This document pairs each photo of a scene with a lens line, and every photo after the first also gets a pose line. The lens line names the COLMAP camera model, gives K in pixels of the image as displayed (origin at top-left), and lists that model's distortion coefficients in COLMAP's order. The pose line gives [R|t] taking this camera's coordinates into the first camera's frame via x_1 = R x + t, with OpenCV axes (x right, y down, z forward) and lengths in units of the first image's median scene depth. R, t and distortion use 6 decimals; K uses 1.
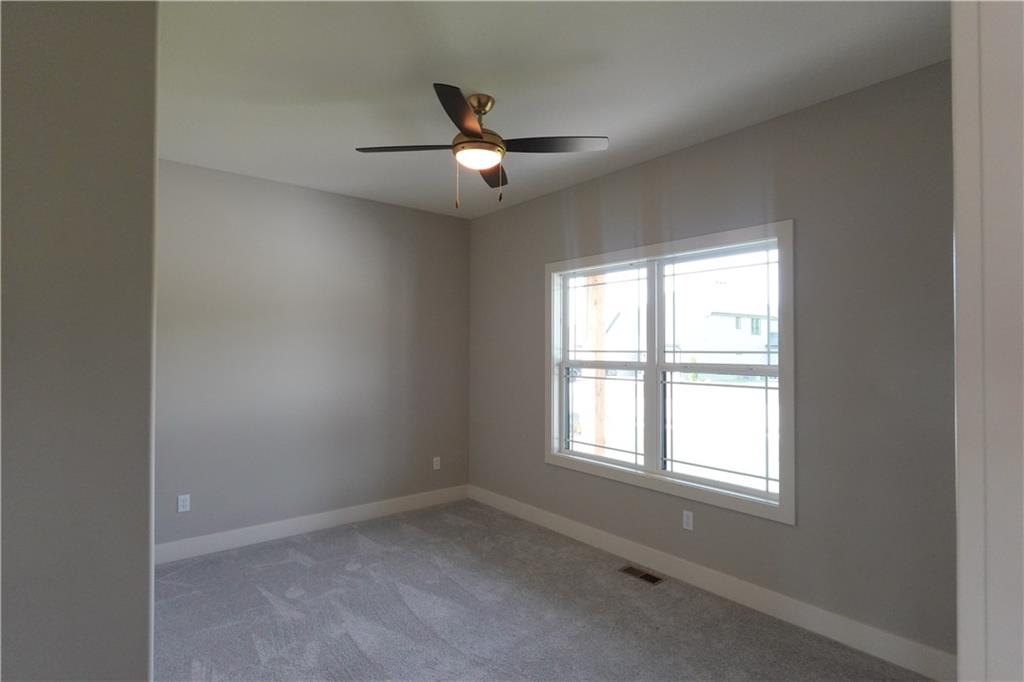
lens RADIAL K [[517.9, 0, 510.4], [0, 517.9, 339.6], [0, 0, 1]] dist [-0.004775, 0.000612]
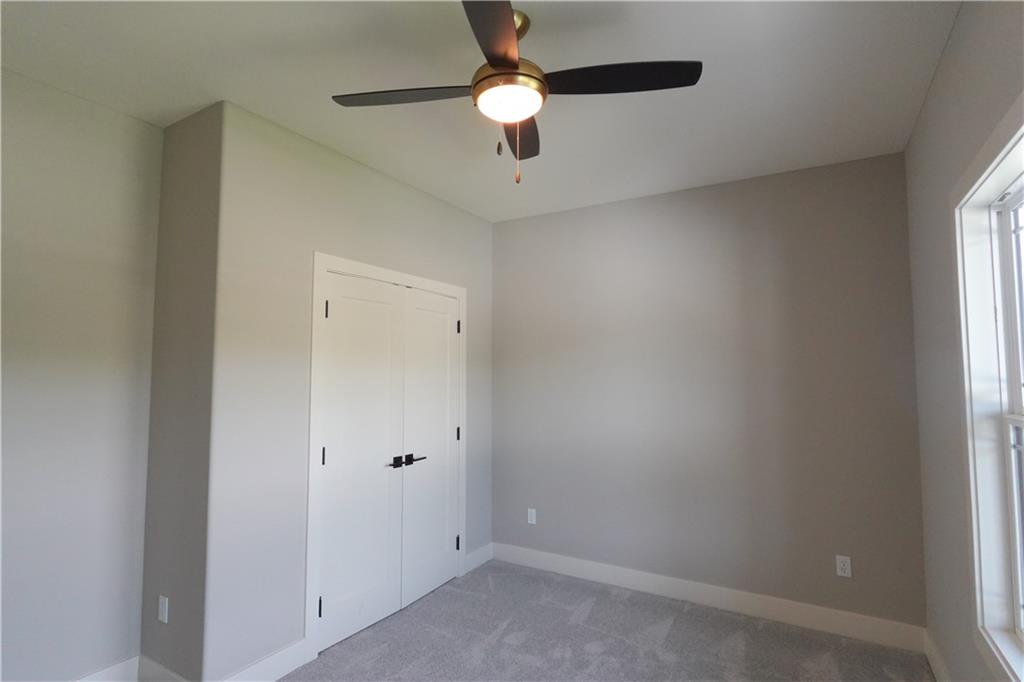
lens RADIAL K [[517.9, 0, 510.4], [0, 517.9, 339.6], [0, 0, 1]] dist [-0.004775, 0.000612]
pose [[0.376329, -0.055915, -0.924797, 0.370710], [-0.003057, 0.998097, -0.061591, 0.014048], [0.926481, 0.026005, 0.375442, 0.515310]]
